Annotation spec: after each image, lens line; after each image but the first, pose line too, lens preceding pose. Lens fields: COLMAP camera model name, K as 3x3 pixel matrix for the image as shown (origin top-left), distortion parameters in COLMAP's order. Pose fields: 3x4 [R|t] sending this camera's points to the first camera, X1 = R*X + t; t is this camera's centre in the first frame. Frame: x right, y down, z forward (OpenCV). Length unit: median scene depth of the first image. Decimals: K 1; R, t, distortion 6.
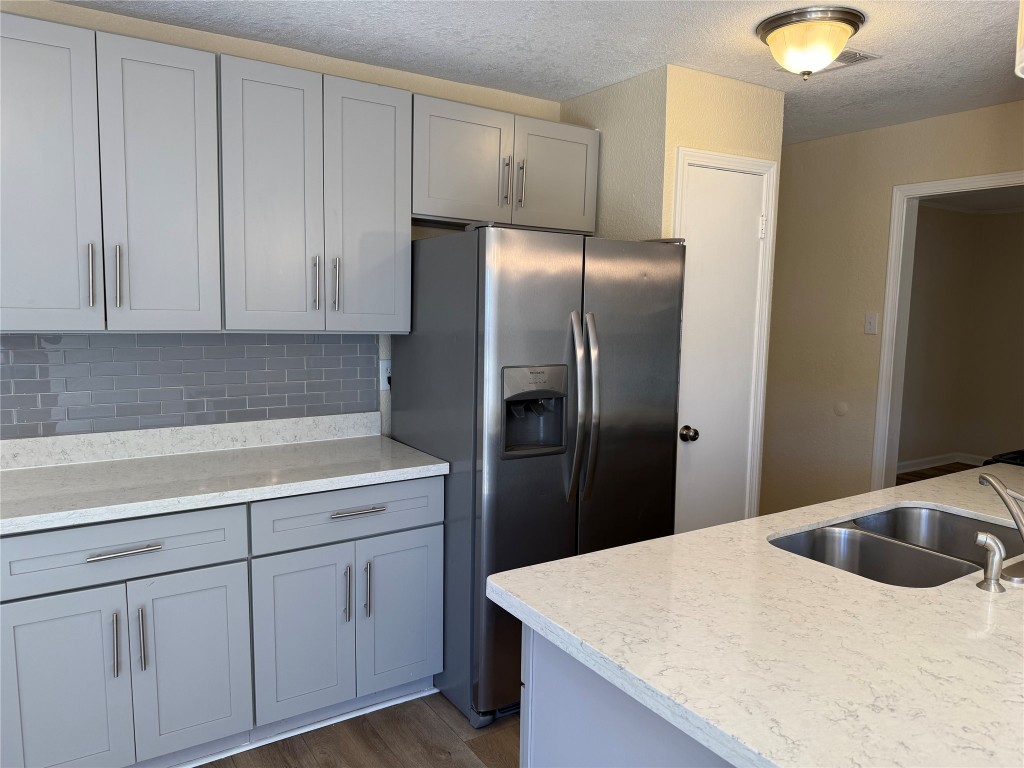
lens RADIAL K [[723.2, 0, 516.3], [0, 723.2, 386.1], [0, 0, 1]] dist [0.052280, -0.063514]
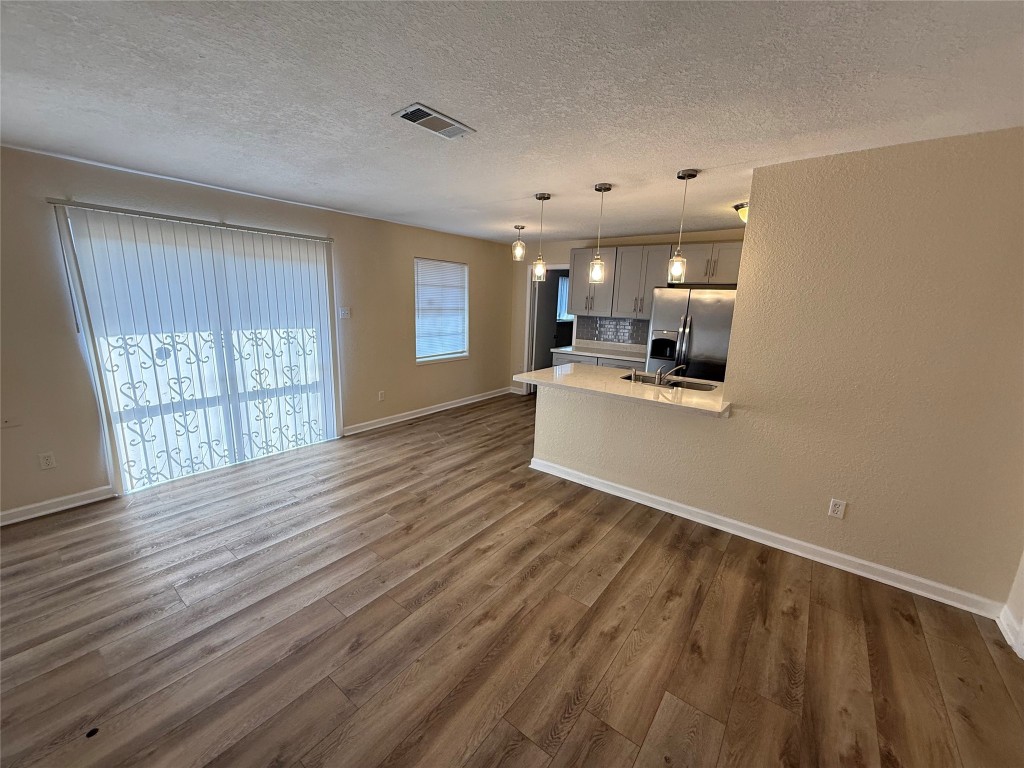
lens RADIAL K [[408.3, 0, 510.3], [0, 408.3, 384.2], [0, 0, 1]] dist [0.015182, -0.000166]
pose [[0.328112, 0.183343, -0.926676, 1.491141], [-0.130204, 0.980399, 0.147870, 0.024595], [0.935623, 0.072139, 0.345552, -0.249911]]
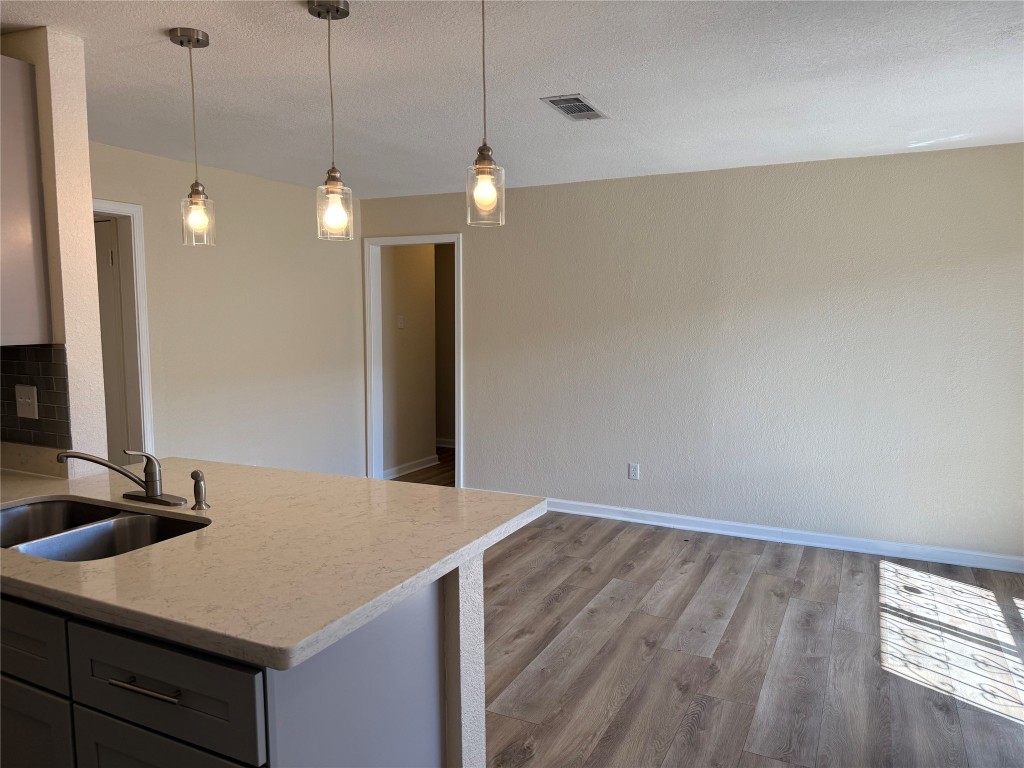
lens RADIAL K [[723.2, 0, 508.8], [0, 723.2, 391.6], [0, 0, 1]] dist [0.052280, -0.063514]
pose [[-0.499651, -0.109536, 0.859273, -0.492416], [0.092908, 0.979474, 0.178883, -0.082924], [-0.861230, 0.169213, -0.479219, 0.662596]]
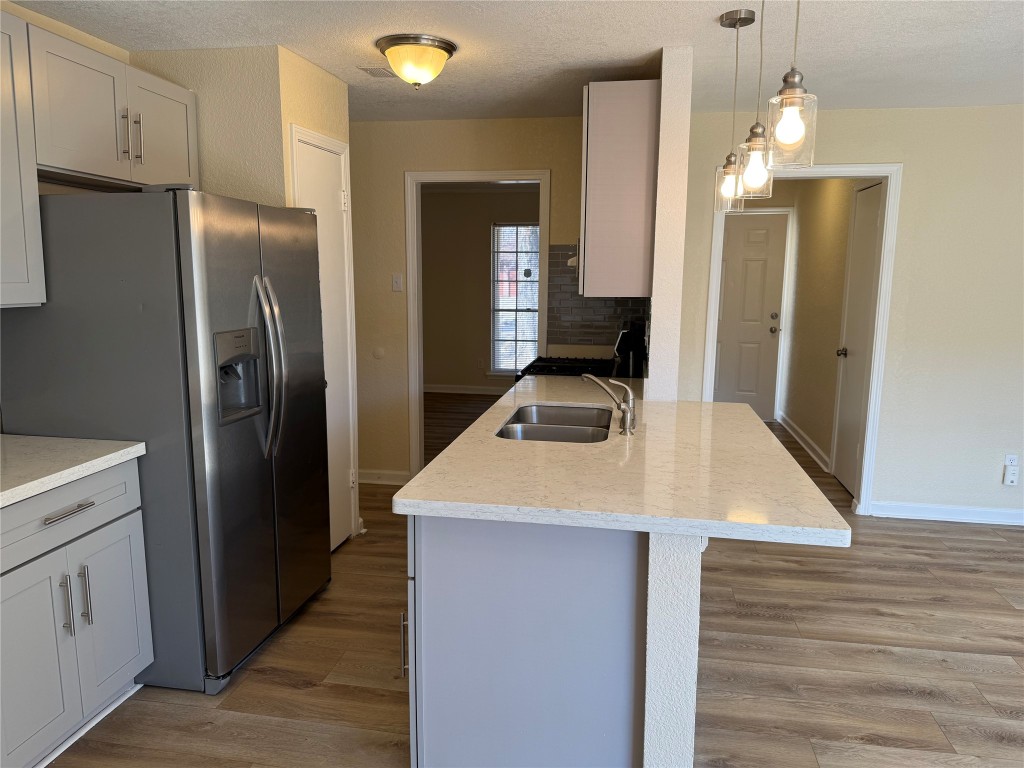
lens RADIAL K [[723.2, 0, 510.6], [0, 723.2, 387.4], [0, 0, 1]] dist [0.052280, -0.063514]
pose [[0.685500, -0.128374, 0.716666, -0.444029], [0.087891, 0.991725, 0.093575, -0.010445], [-0.722748, -0.001157, 0.691111, 0.008052]]
